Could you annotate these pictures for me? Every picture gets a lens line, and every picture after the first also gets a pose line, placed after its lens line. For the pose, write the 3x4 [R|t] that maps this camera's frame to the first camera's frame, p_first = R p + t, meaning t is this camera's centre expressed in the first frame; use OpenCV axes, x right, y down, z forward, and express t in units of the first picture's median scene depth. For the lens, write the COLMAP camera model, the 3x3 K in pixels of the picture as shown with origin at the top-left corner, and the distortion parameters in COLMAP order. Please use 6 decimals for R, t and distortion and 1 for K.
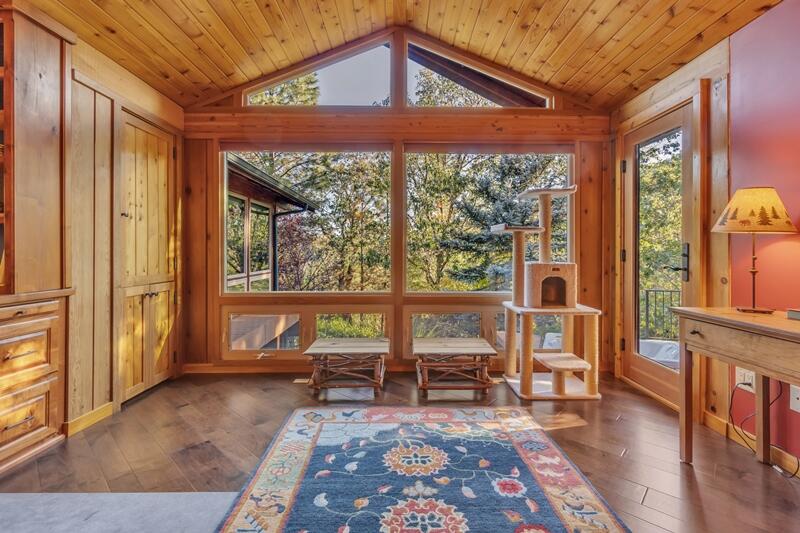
lens RADIAL K [[368.7, 0, 402.7], [0, 368.7, 249.2], [0, 0, 1]] dist [0.003956, -0.000535]
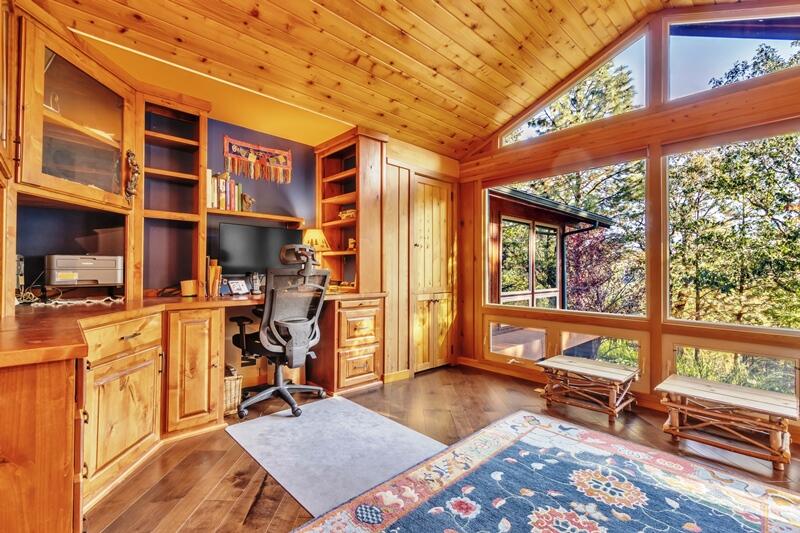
lens RADIAL K [[368.7, 0, 404.8], [0, 368.7, 266.5], [0, 0, 1]] dist [0.003956, -0.000535]
pose [[0.676719, -0.001878, -0.736239, 0.272210], [-0.001274, 0.999992, -0.003722, -0.001962], [0.736241, 0.003457, 0.676711, -0.027658]]
